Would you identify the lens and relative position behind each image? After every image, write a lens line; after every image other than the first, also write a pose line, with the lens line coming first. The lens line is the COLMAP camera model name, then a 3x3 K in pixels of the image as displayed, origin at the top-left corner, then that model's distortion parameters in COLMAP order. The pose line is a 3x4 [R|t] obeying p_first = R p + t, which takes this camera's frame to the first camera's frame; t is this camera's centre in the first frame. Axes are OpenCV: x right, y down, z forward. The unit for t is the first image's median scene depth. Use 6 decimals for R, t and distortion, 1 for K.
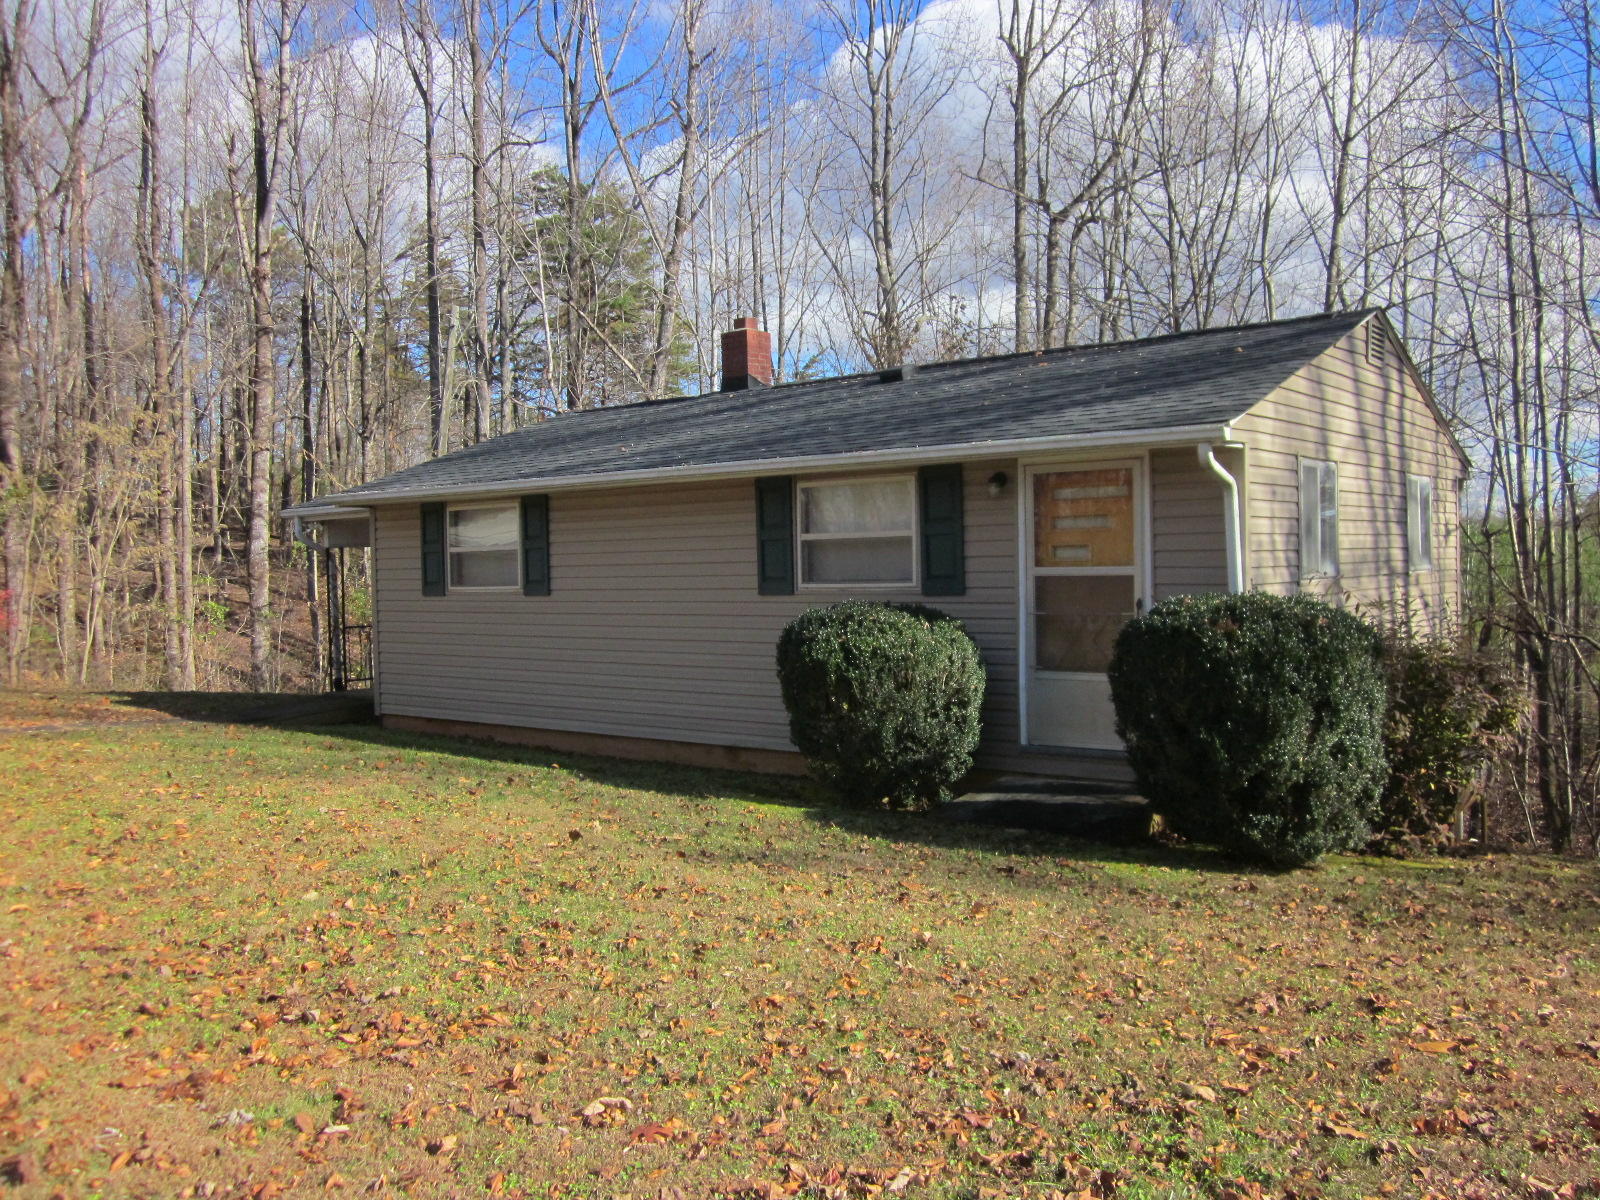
lens RADIAL K [[1329.9, 0, 800.0], [0, 1329.9, 600.0], [0, 0, 1]] dist [-0.010010, -0.005610]
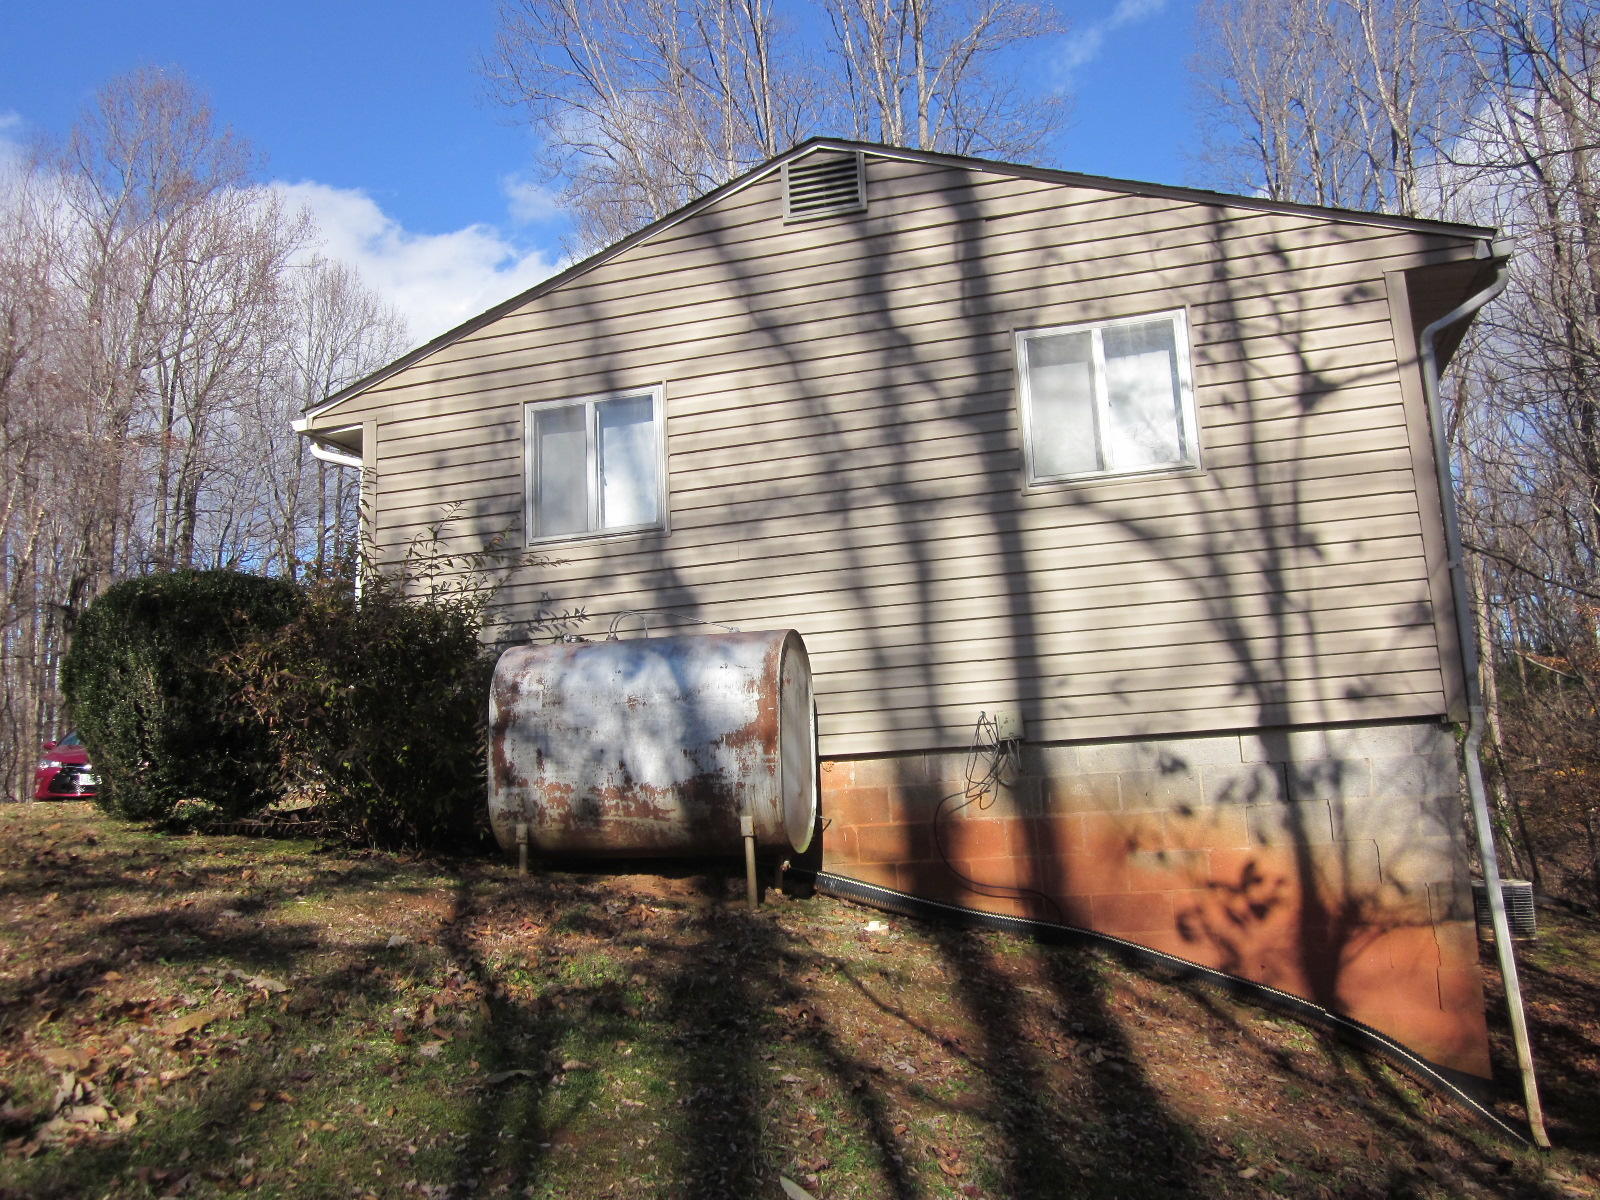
lens RADIAL K [[1329.9, 0, 800.0], [0, 1329.9, 600.0], [0, 0, 1]] dist [-0.010010, -0.005610]
pose [[0.365601, -0.150706, -0.918490, 0.988811], [0.010296, 0.987399, -0.157914, 0.124378], [0.930715, 0.048277, 0.362546, 0.712042]]
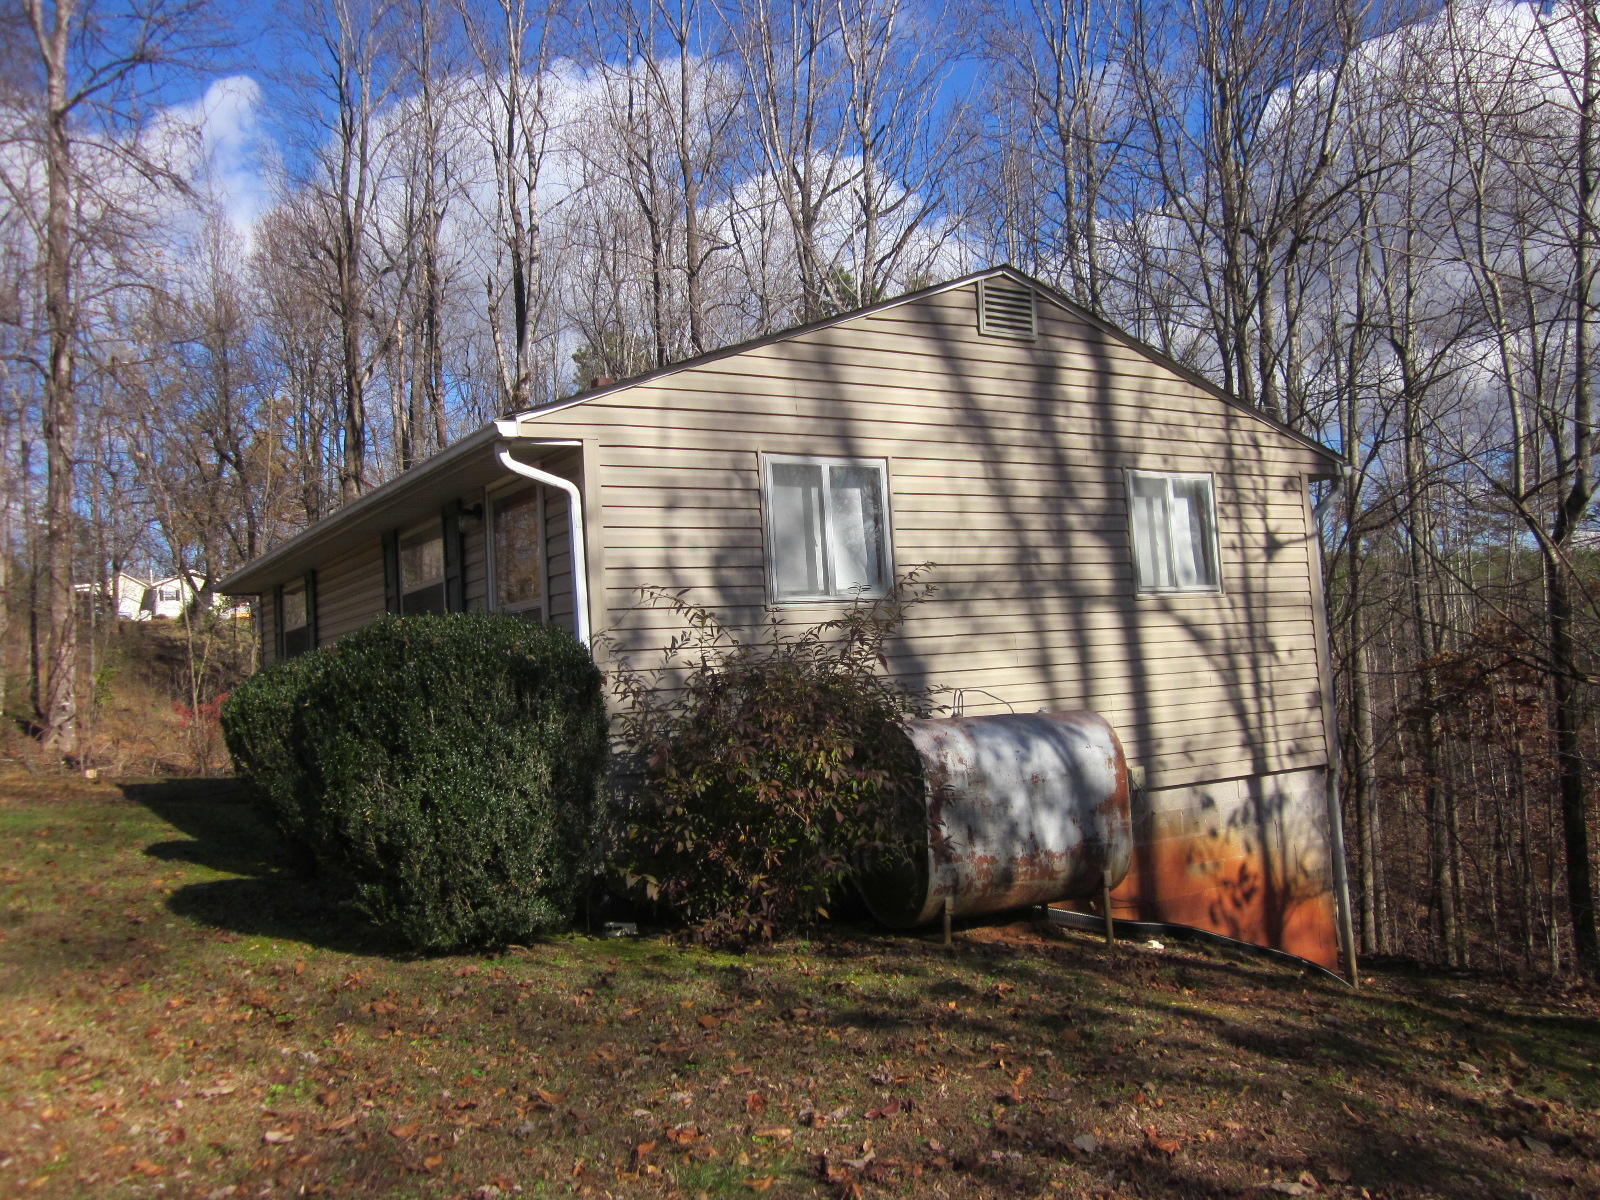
lens RADIAL K [[1345.9, 0, 800.0], [0, 1345.9, 600.0], [0, 0, 1]] dist [-0.035810, -0.001834]
pose [[0.937493, -0.055382, -0.343570, 0.558057], [0.029663, 0.996380, -0.079672, 0.039338], [0.346739, 0.064501, 0.935741, 0.201675]]
